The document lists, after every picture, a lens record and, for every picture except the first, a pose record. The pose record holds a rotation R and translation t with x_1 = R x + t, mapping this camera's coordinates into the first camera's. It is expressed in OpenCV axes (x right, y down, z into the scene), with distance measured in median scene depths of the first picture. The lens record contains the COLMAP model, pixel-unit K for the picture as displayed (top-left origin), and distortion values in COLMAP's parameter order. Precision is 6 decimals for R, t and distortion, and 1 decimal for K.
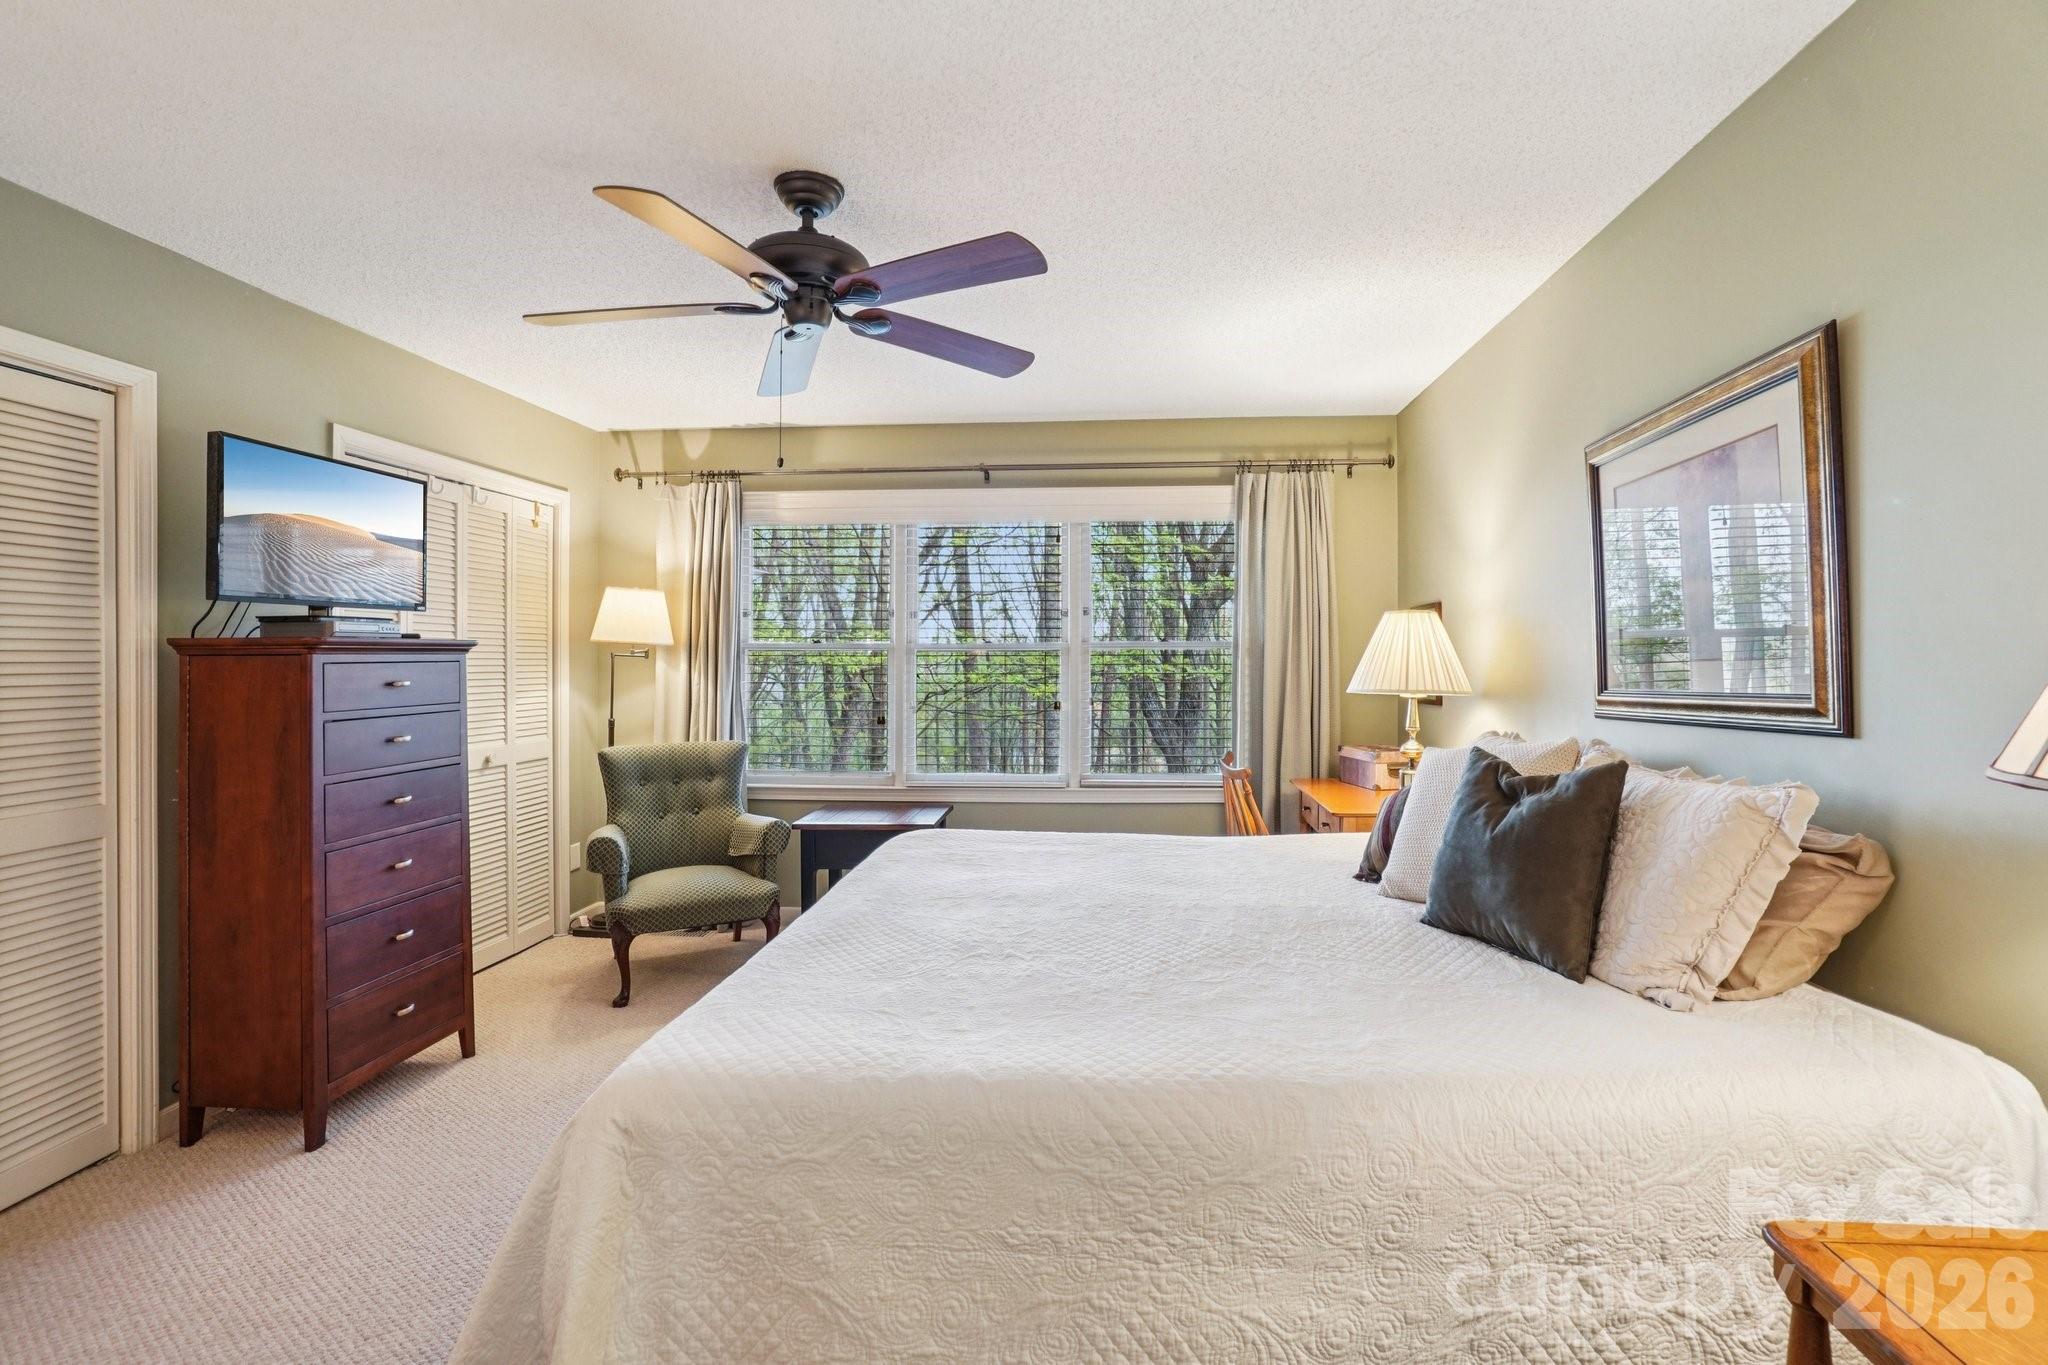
lens RADIAL K [[901.1, 0, 1024.0], [0, 901.1, 682.5], [0, 0, 1]] dist [-0.041494, 0.000117]
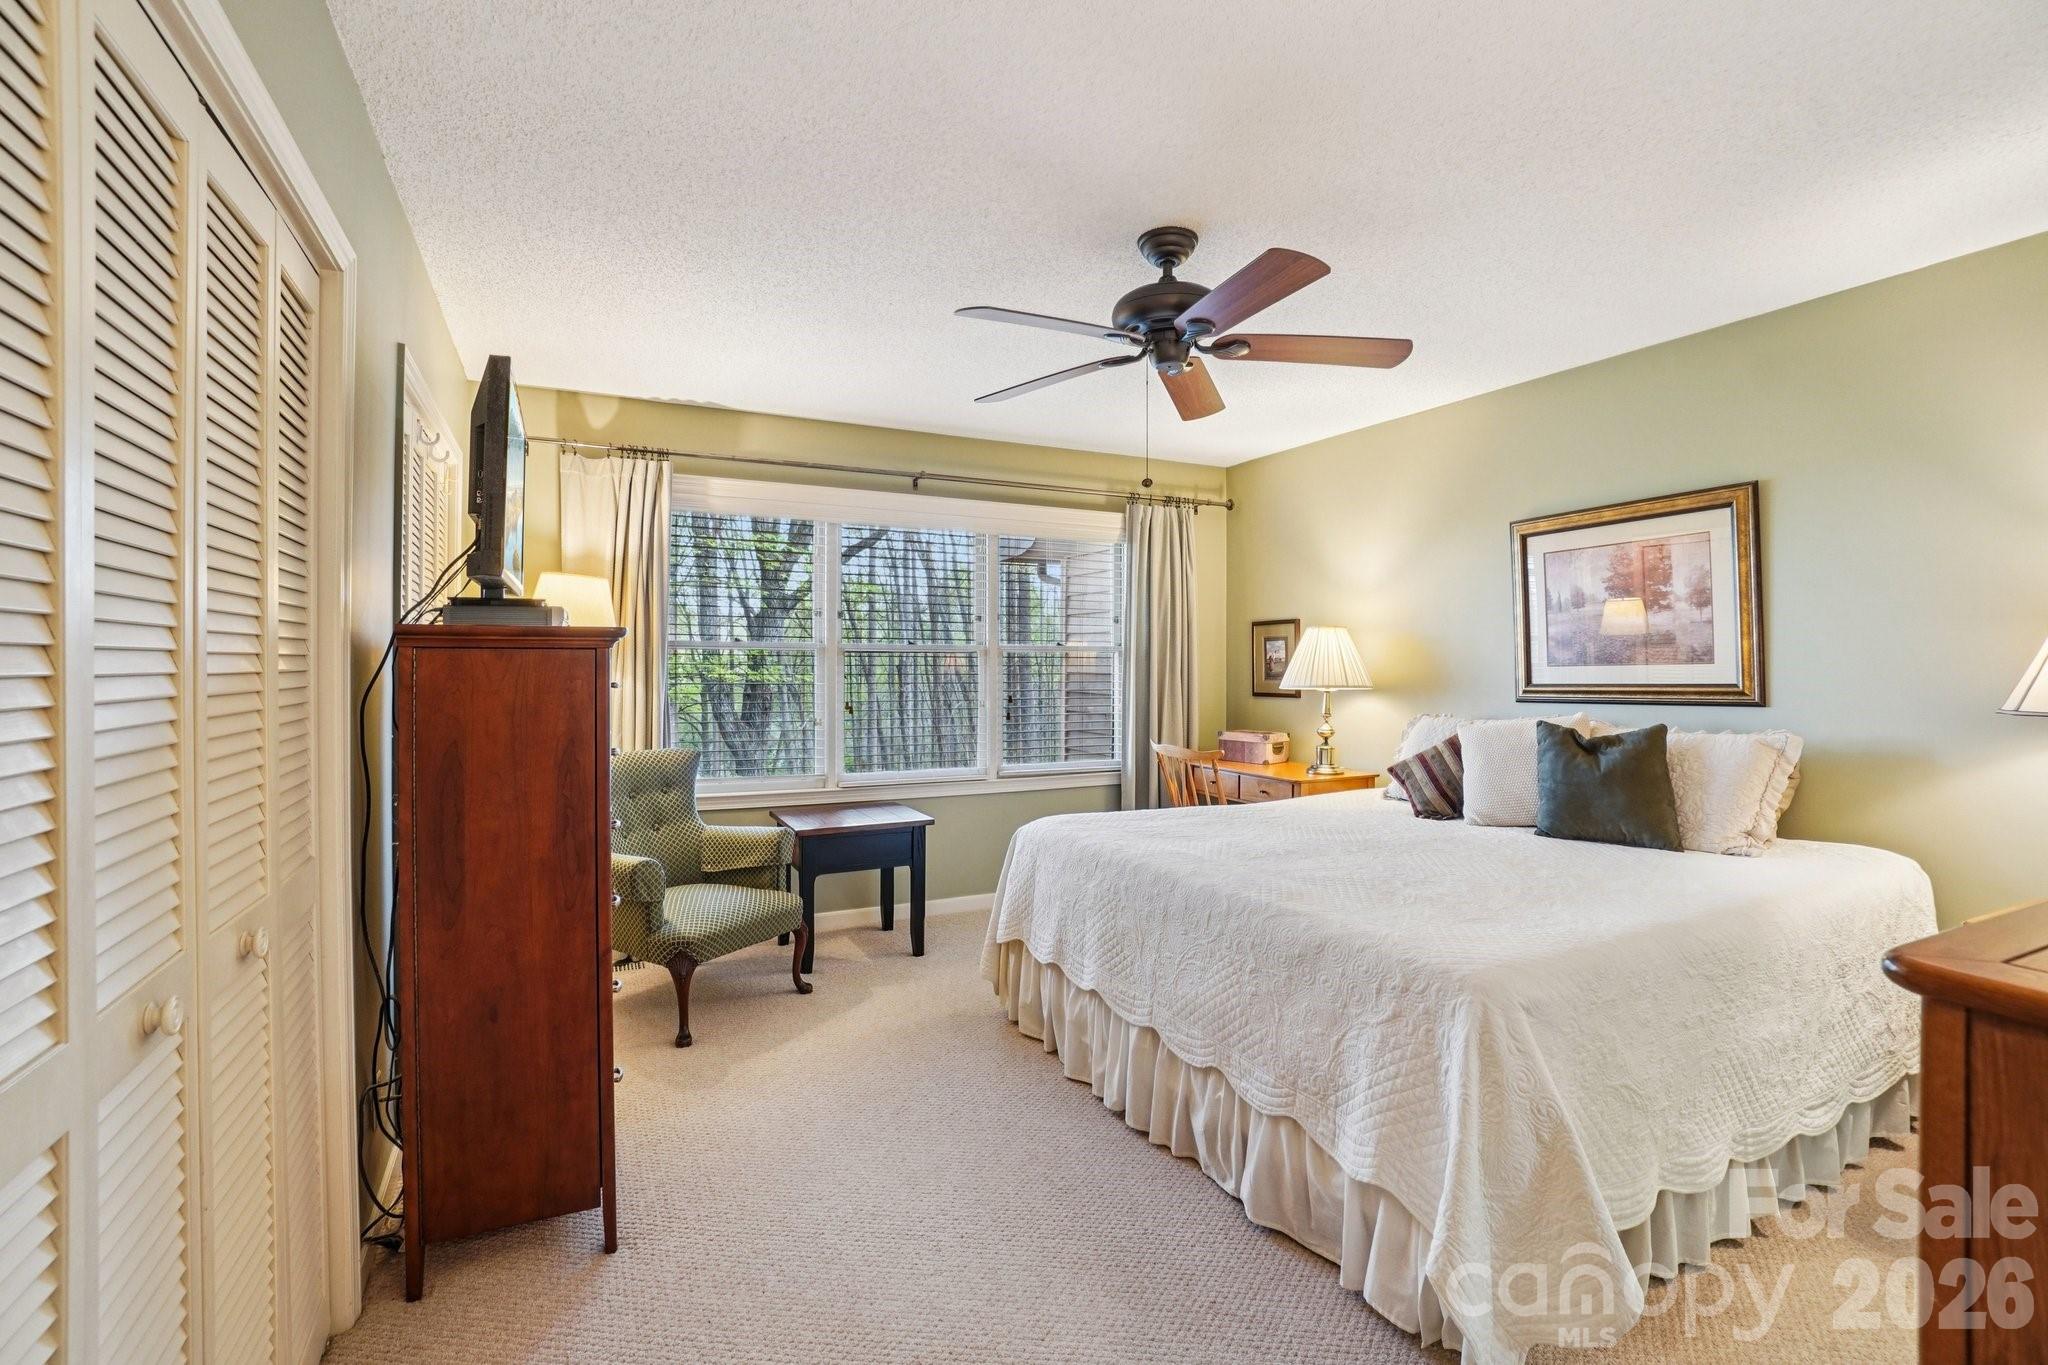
lens RADIAL K [[893.8, 0, 1024.0], [0, 893.8, 682.5], [0, 0, 1]] dist [-0.030422, 0.000538]
pose [[0.875252, -0.005133, 0.483640, -0.450503], [0.005746, 0.999983, 0.000215, 0.000595], [-0.483633, 0.002591, 0.875267, 0.042953]]
